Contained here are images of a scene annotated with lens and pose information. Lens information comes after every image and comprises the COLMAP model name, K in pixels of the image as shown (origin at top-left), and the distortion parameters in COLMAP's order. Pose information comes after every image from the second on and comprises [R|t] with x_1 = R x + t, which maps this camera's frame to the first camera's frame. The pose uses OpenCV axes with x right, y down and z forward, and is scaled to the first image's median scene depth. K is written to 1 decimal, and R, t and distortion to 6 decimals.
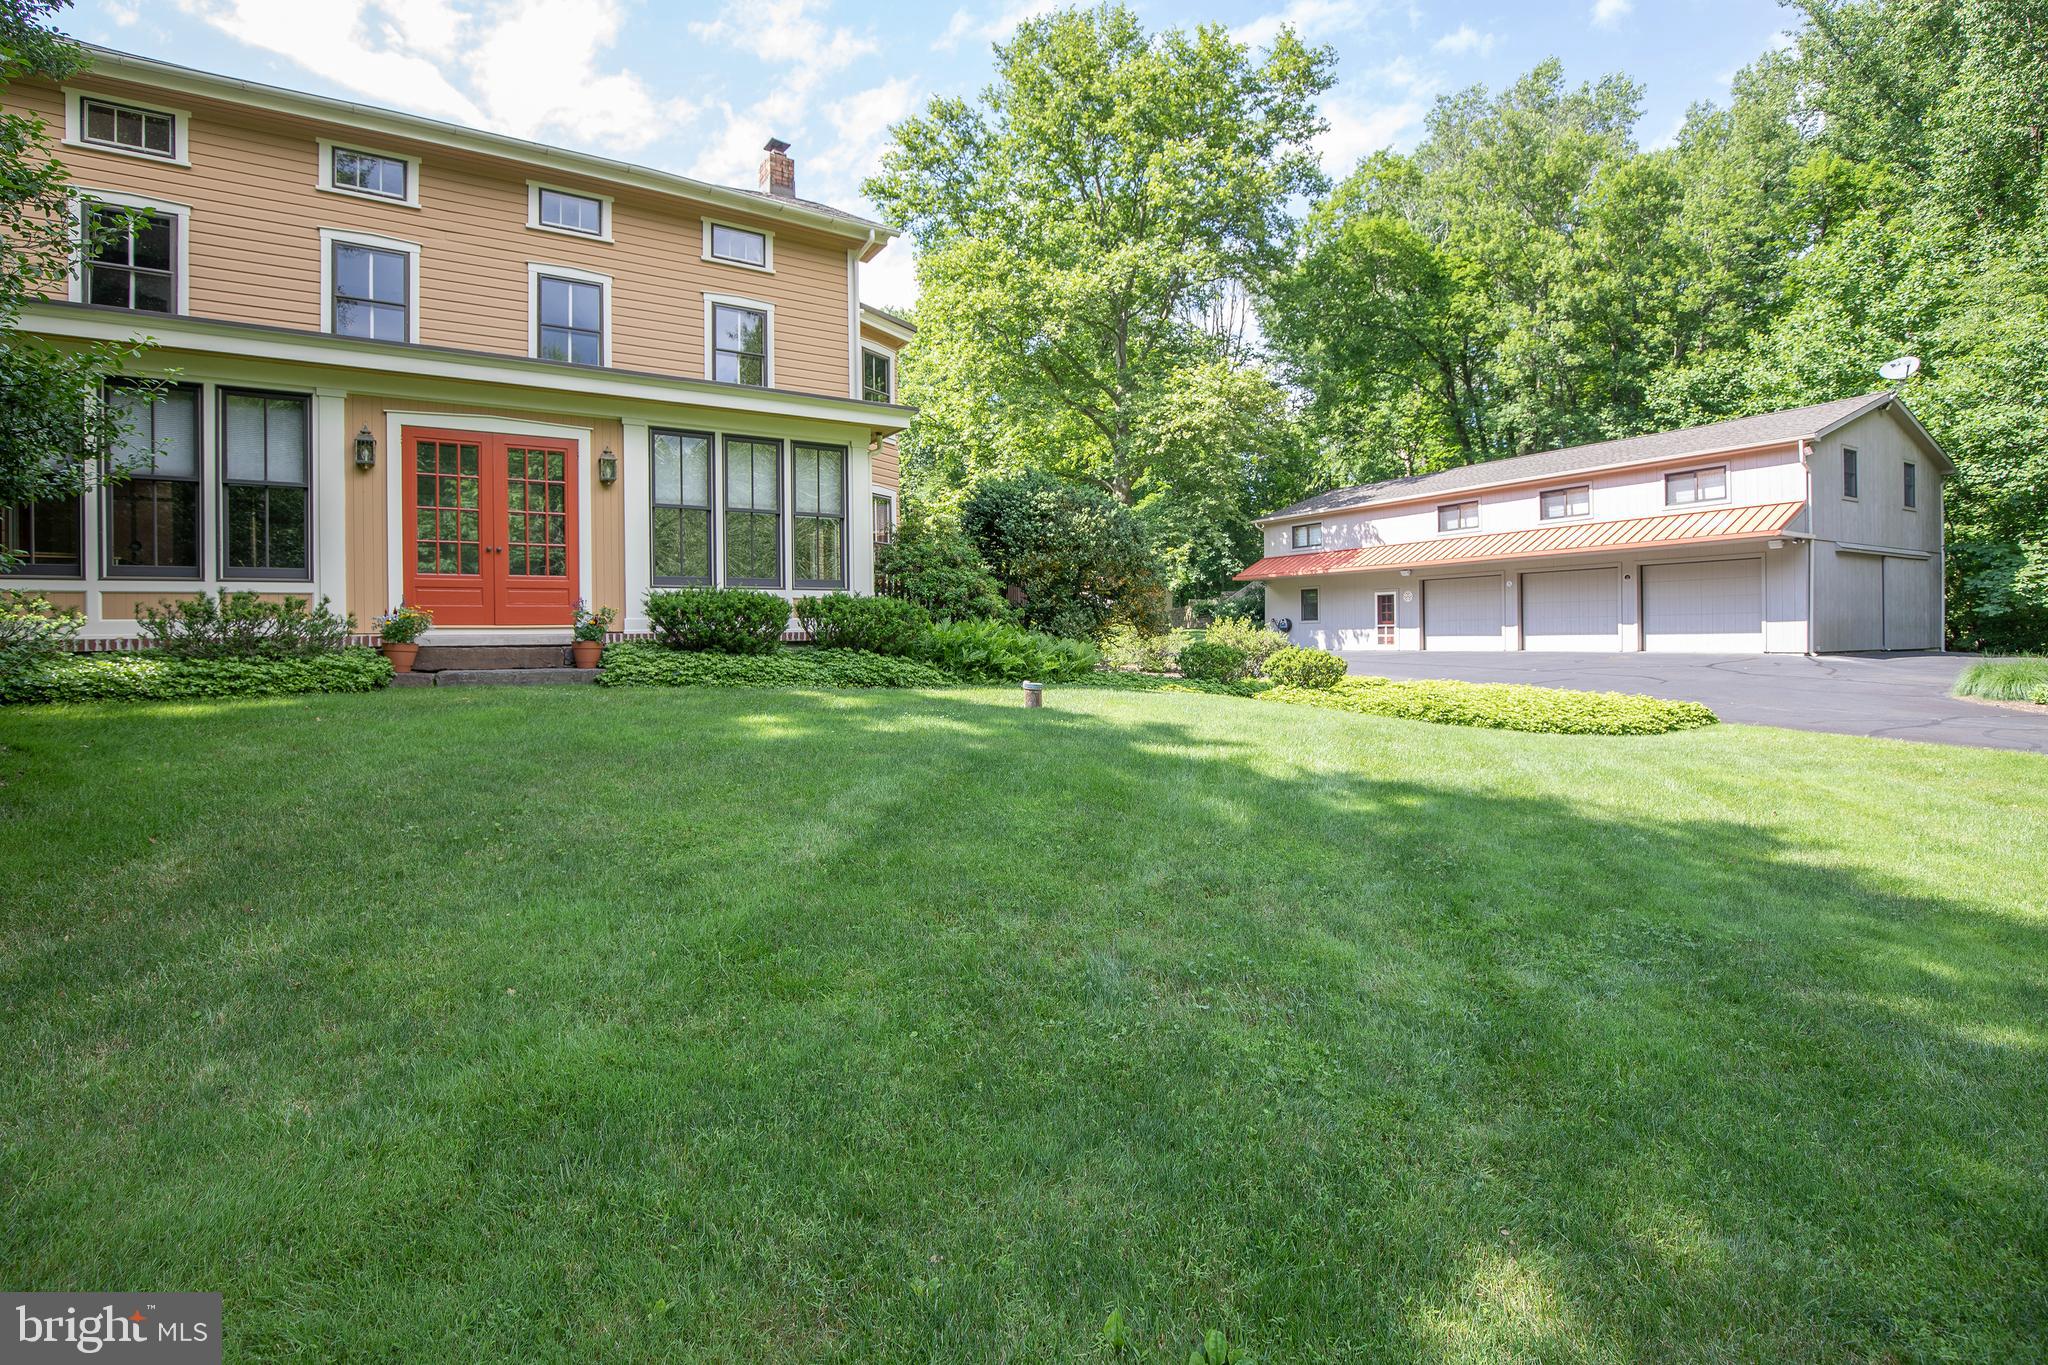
lens RADIAL K [[970.9, 0, 1048.7], [0, 970.9, 637.4], [0, 0, 1]] dist [-0.028321, 0.010367]
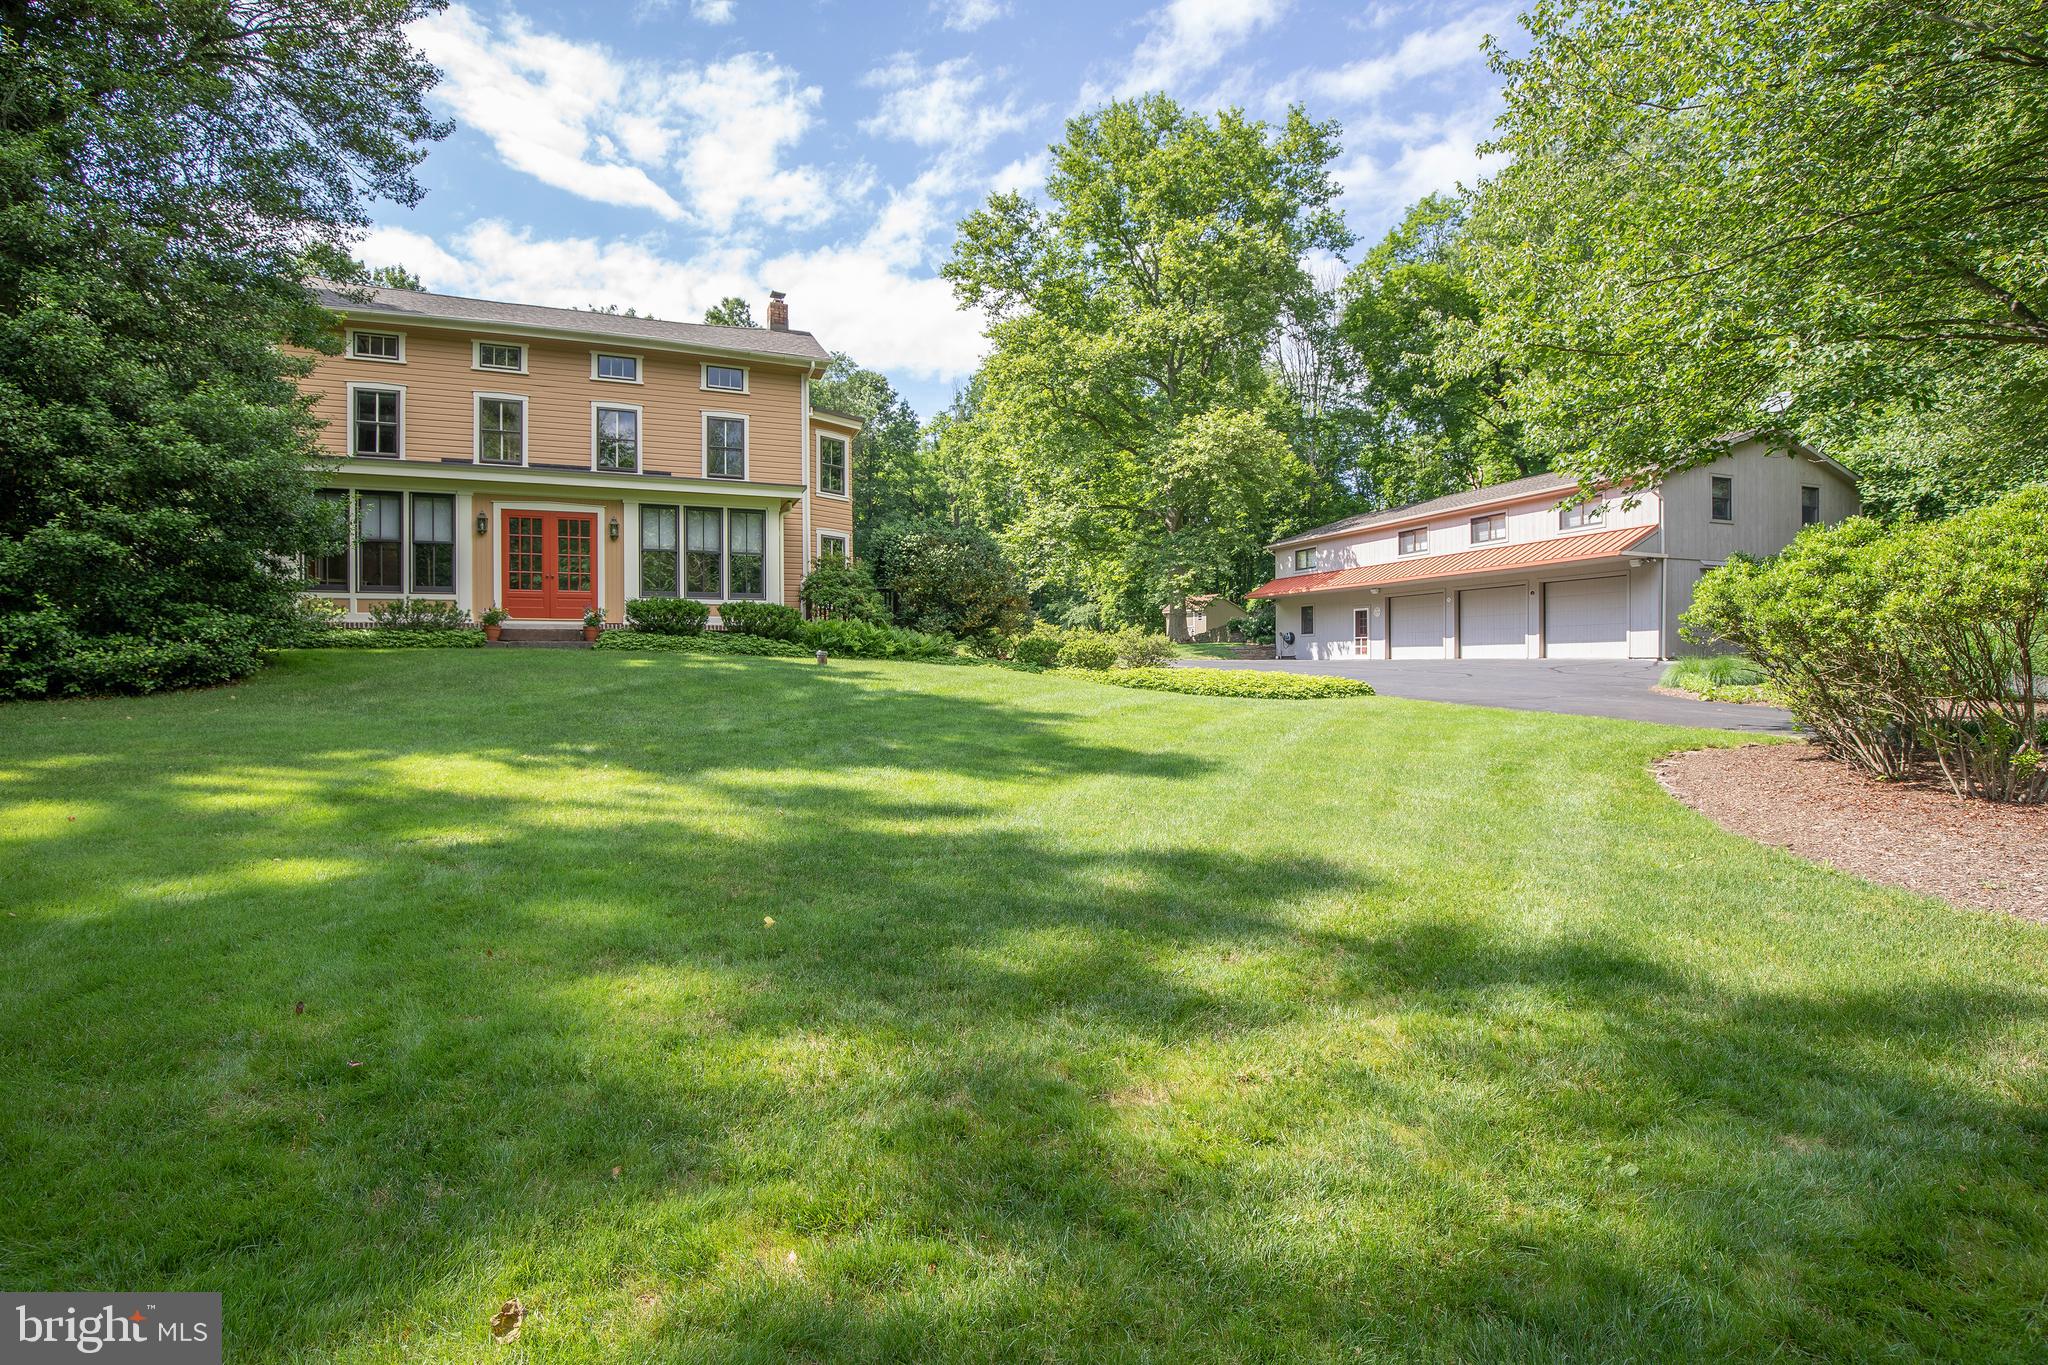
lens RADIAL K [[959.3, 0, 1054.2], [0, 959.3, 668.6], [0, 0, 1]] dist [-0.013232, 0.001223]
pose [[0.983305, 0.009785, -0.181703, 0.471905], [-0.008271, 0.999924, 0.009088, 0.039761], [0.181778, -0.007434, 0.983312, -0.408485]]
